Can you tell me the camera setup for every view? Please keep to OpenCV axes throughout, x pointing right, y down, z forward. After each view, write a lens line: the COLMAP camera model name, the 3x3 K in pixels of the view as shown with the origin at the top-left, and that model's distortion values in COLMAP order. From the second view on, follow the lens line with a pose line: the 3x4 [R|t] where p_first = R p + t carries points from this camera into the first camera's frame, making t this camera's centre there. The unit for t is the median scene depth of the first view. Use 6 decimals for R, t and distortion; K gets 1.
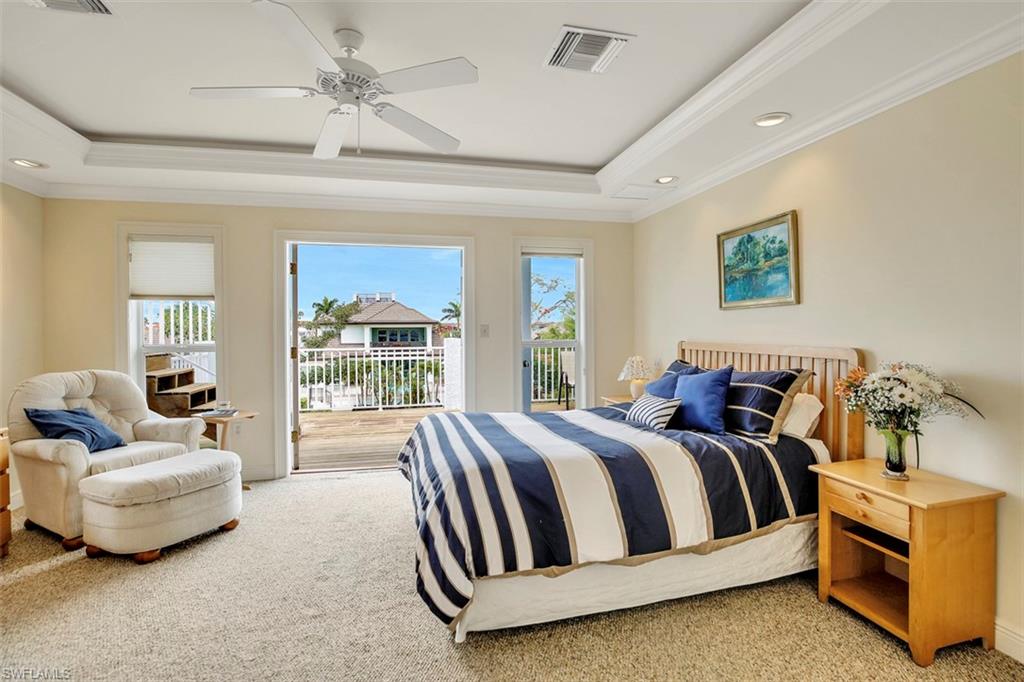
lens RADIAL K [[487.9, 0, 513.6], [0, 487.9, 335.2], [0, 0, 1]] dist [0.001173, -0.000402]
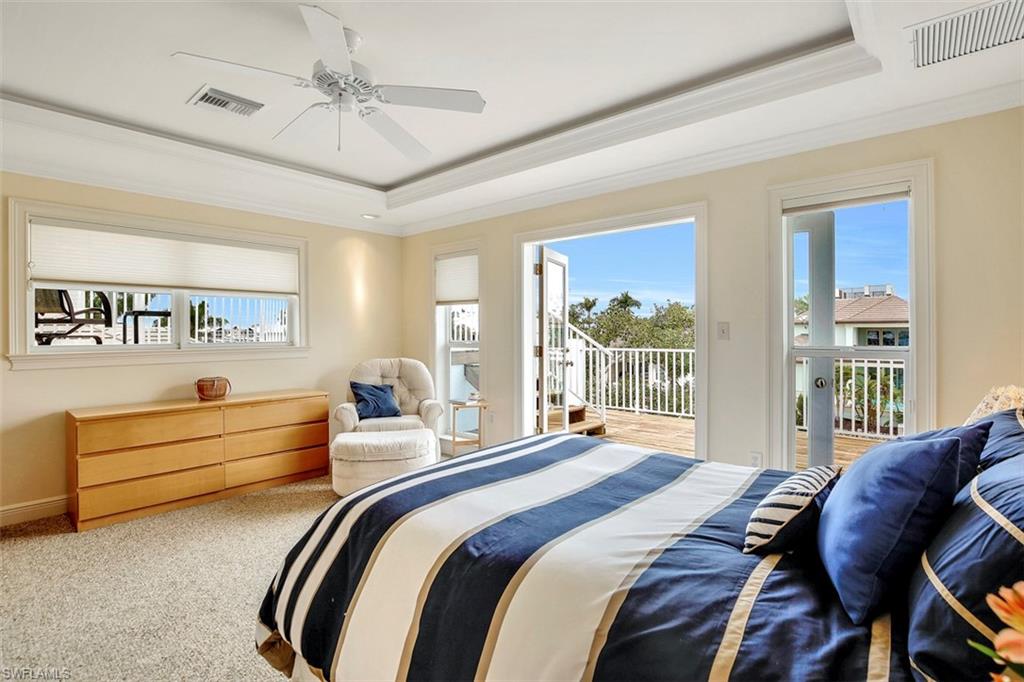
lens RADIAL K [[487.9, 0, 513.8], [0, 487.9, 337.1], [0, 0, 1]] dist [0.001173, -0.000402]
pose [[0.598294, 0.014165, -0.801152, 0.367653], [-0.010713, 0.999896, 0.009679, -0.003725], [0.801205, 0.002792, 0.598383, 0.374626]]
